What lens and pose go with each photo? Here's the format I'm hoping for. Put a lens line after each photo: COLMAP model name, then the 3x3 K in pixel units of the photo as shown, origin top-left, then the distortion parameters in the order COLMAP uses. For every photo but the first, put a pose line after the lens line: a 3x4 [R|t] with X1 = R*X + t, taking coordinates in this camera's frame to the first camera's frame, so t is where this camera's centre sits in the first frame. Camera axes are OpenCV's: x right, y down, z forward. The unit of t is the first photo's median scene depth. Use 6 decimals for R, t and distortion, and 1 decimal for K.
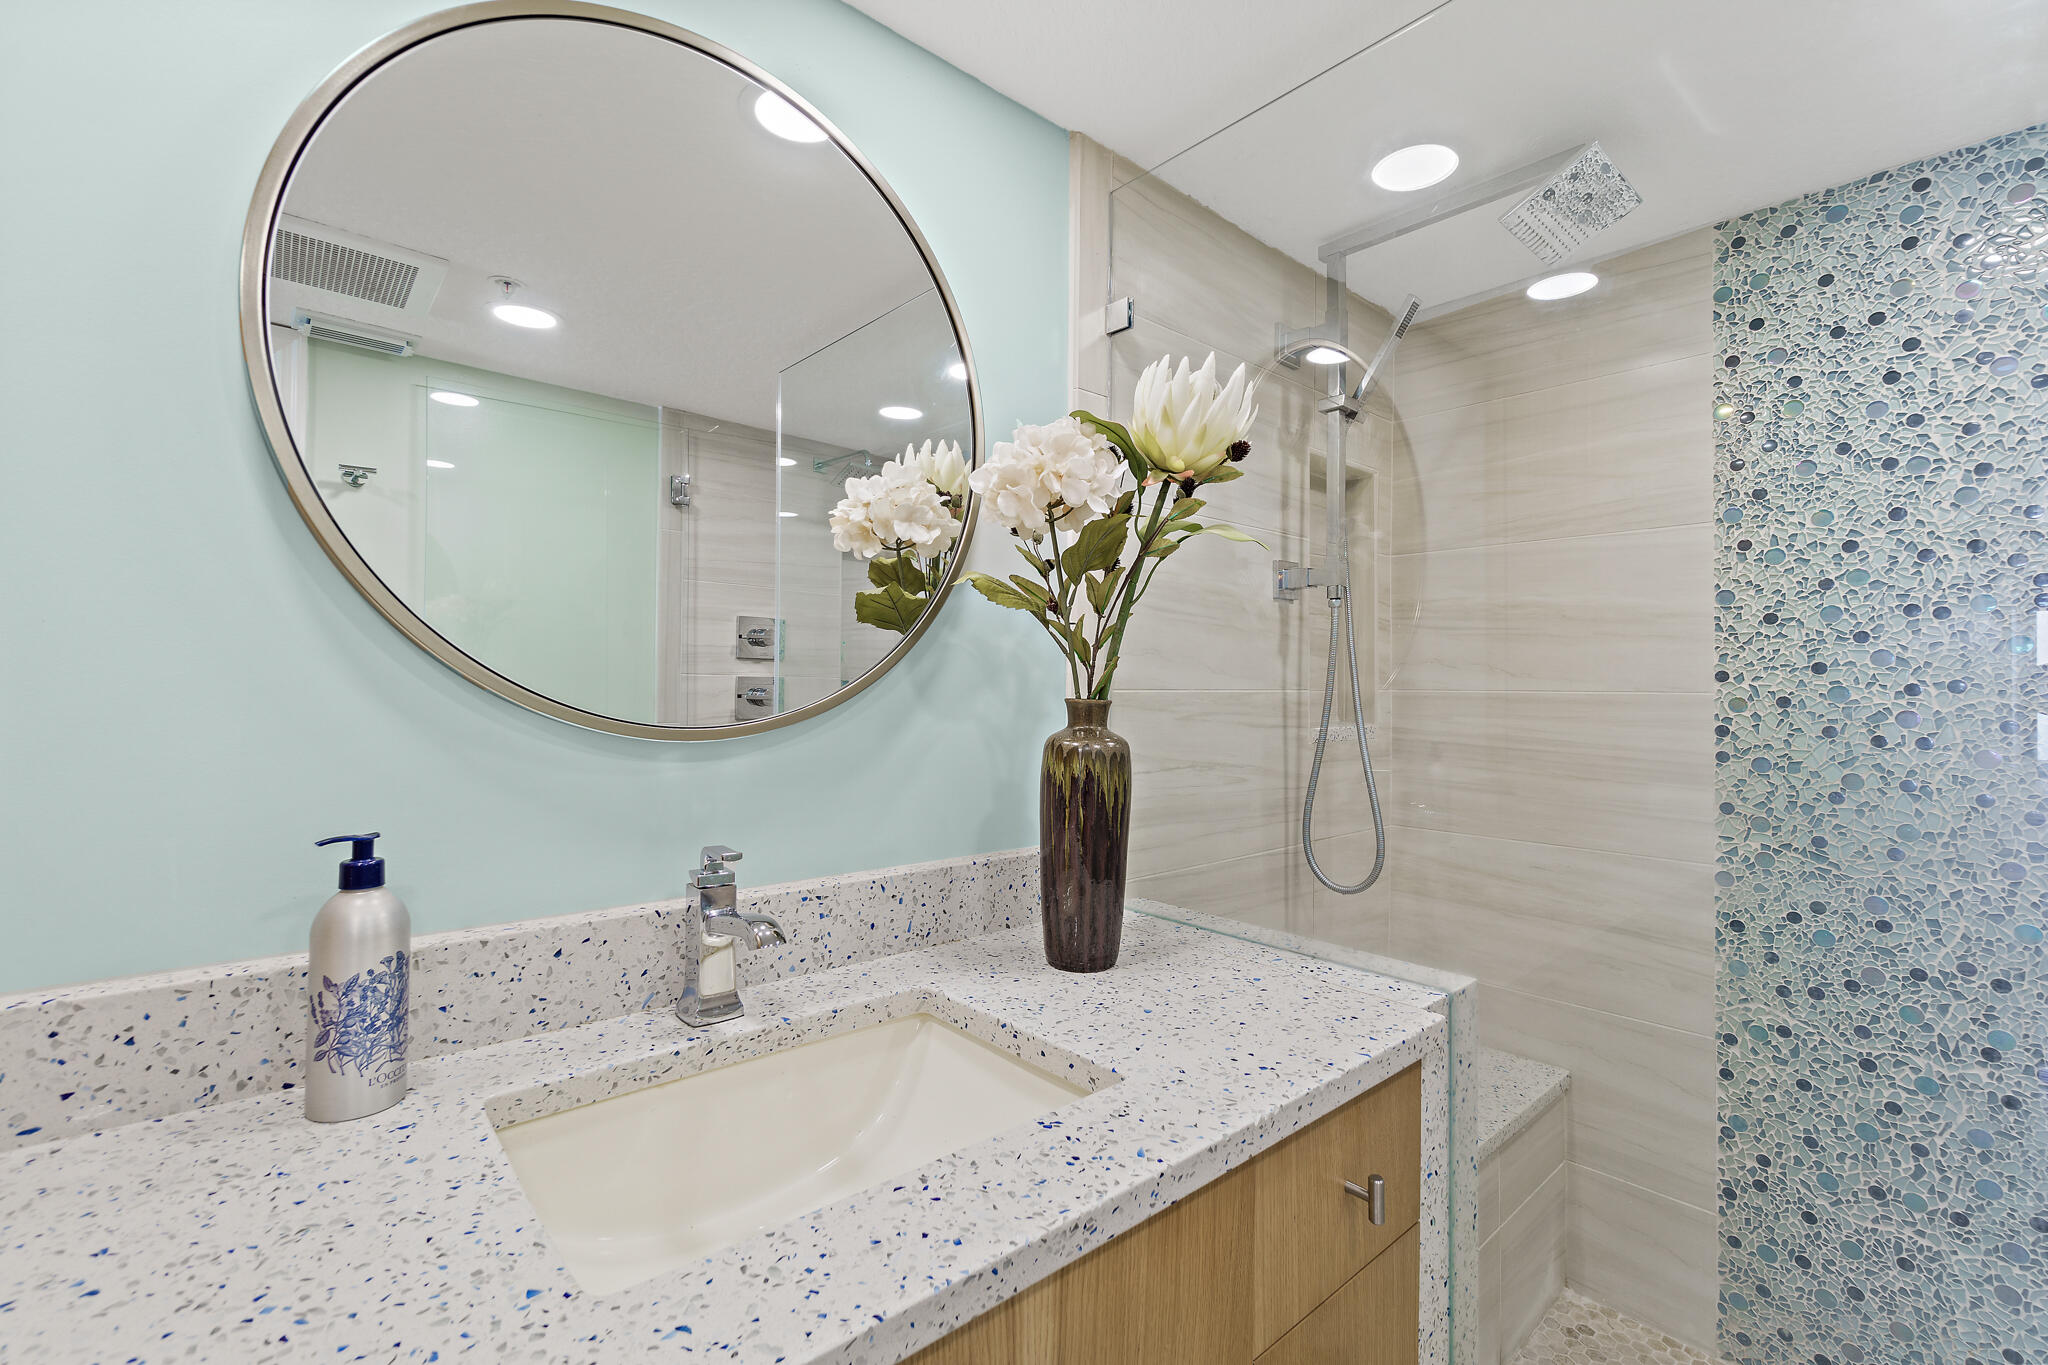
lens RADIAL K [[889.8, 0, 1031.5], [0, 889.8, 671.8], [0, 0, 1]] dist [-0.001463, 0.000529]
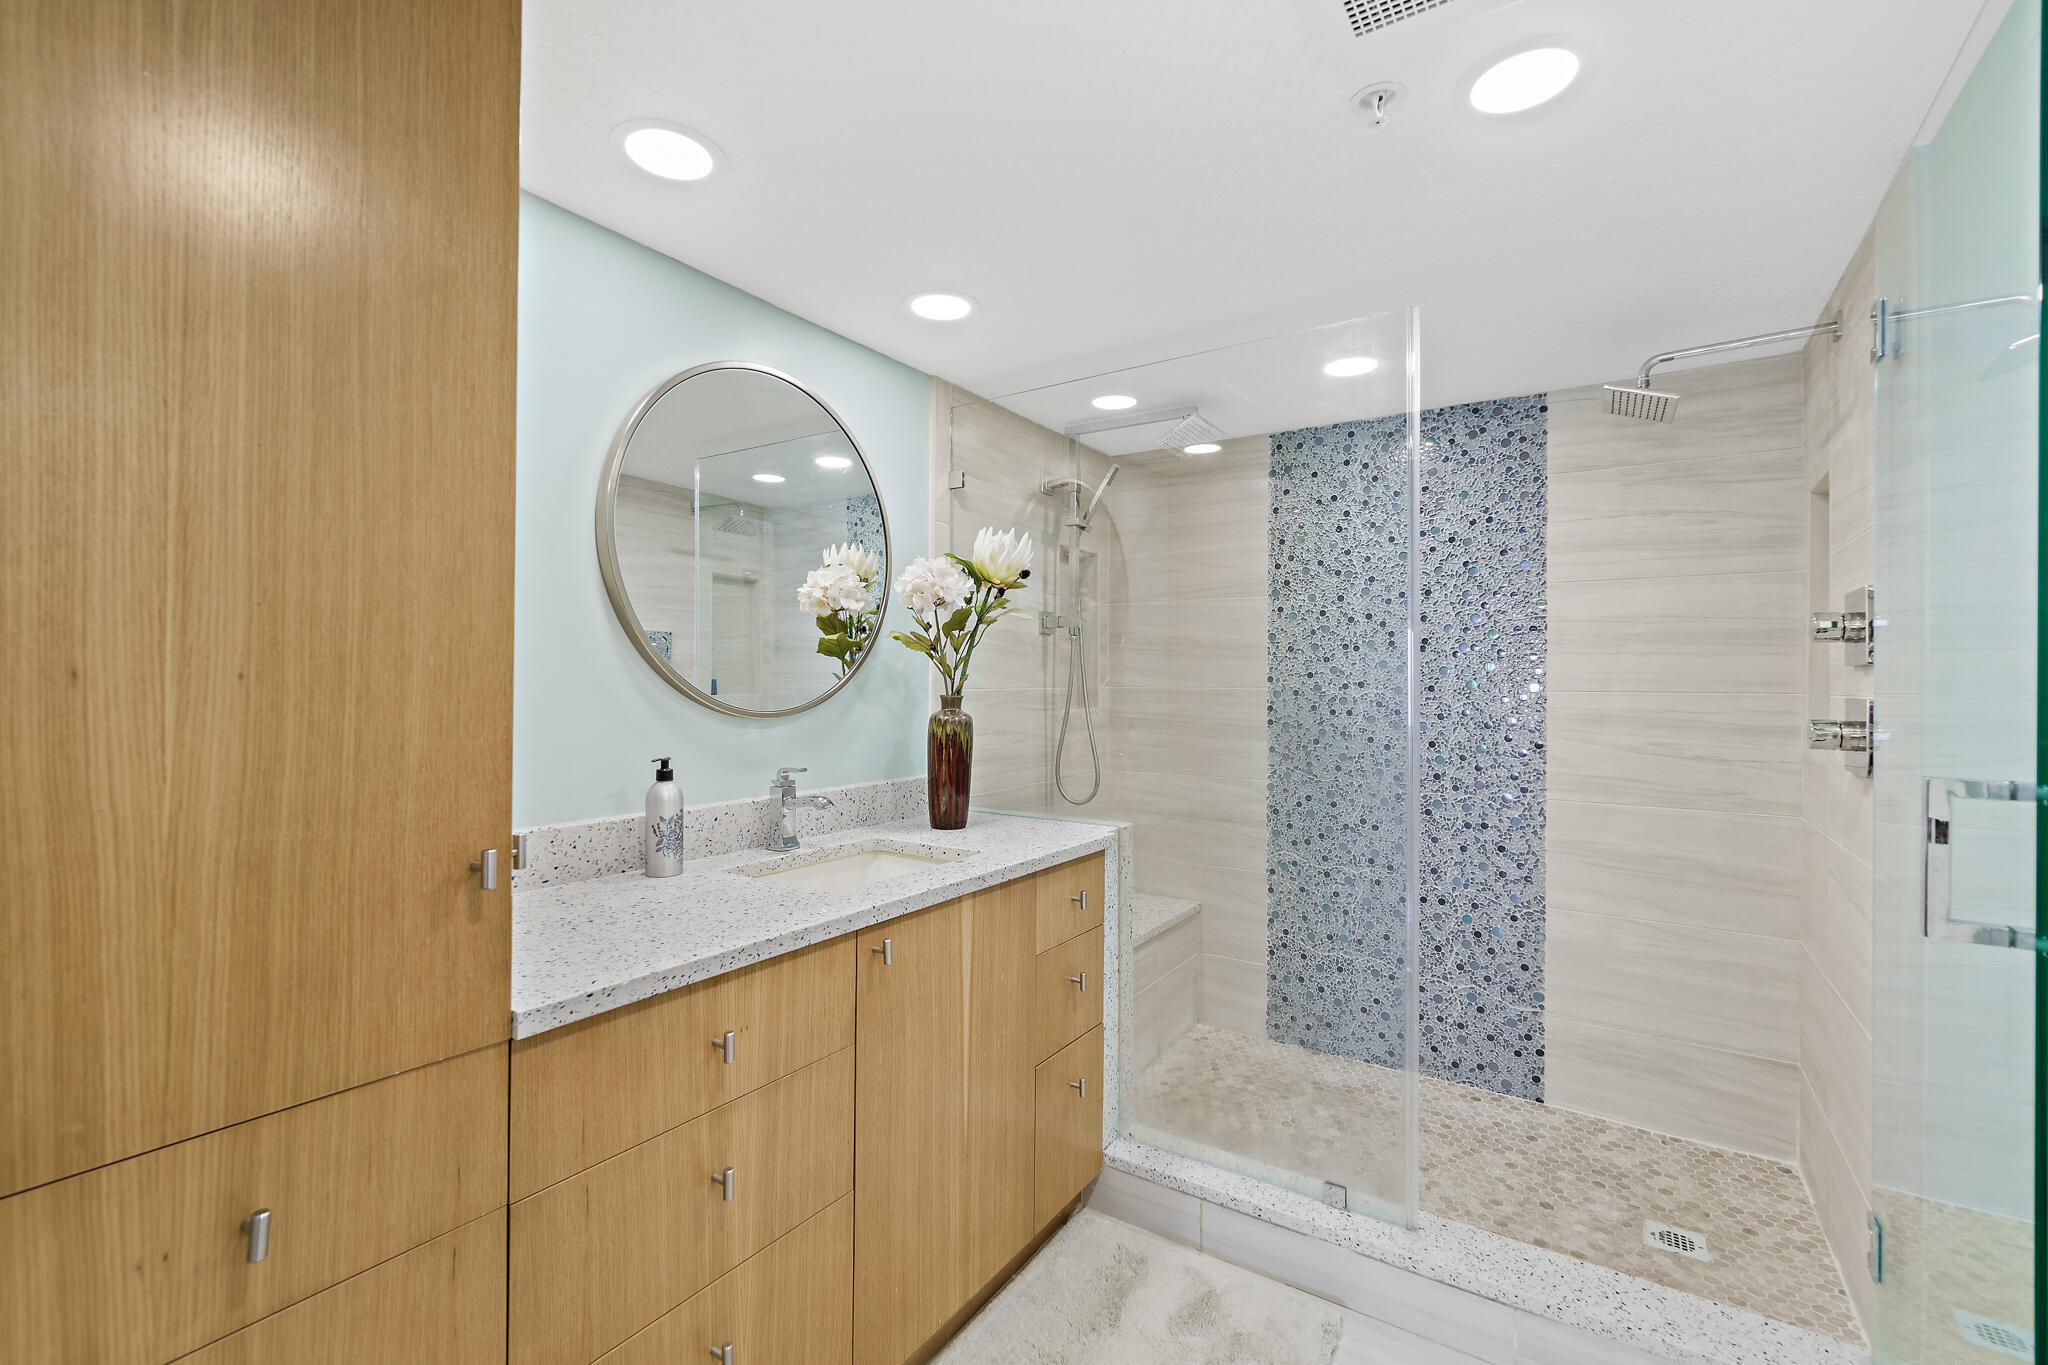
lens RADIAL K [[889.8, 0, 1025.9], [0, 889.8, 686.1], [0, 0, 1]] dist [-0.001463, 0.000529]
pose [[0.966340, -0.007134, 0.257170, -0.224863], [0.000347, 0.999651, 0.026426, -0.033281], [-0.257269, -0.025447, 0.966005, -0.753233]]
